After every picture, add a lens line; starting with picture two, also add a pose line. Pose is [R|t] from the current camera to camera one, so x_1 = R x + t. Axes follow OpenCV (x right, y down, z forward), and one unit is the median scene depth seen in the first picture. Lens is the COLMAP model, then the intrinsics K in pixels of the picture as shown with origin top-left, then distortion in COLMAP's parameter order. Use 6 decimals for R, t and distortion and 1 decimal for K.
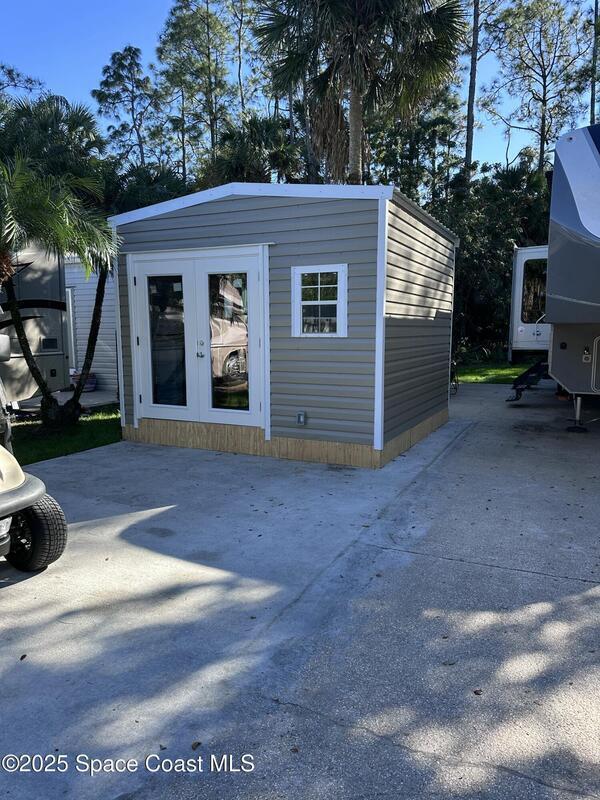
lens RADIAL K [[554.2, 0, 299.3], [0, 554.2, 398.7], [0, 0, 1]] dist [0.000901, -0.011518]
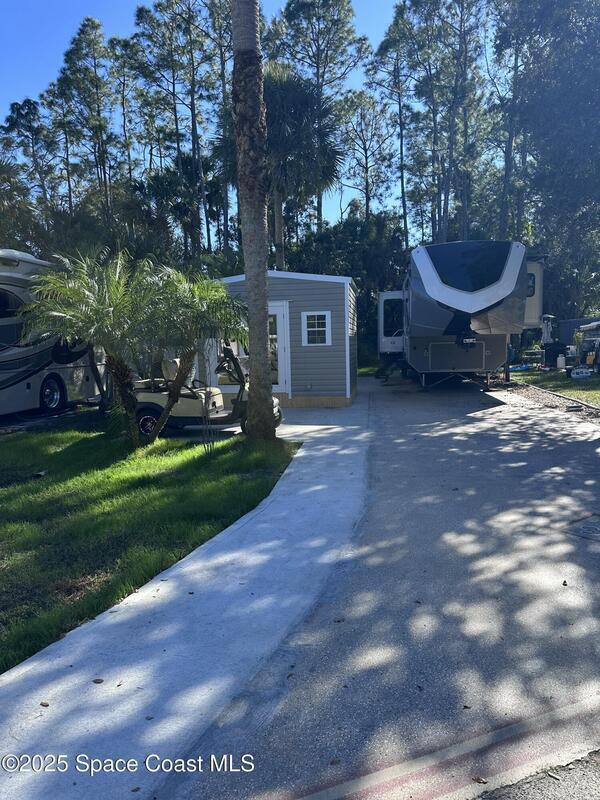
lens RADIAL K [[554.2, 0, 300.7], [0, 554.2, 402.3], [0, 0, 1]] dist [0.000901, -0.011518]
pose [[0.951922, -0.057300, 0.300932, -0.478510], [0.063809, 0.997892, -0.011837, 0.087682], [-0.299620, 0.030470, 0.953572, -0.691663]]
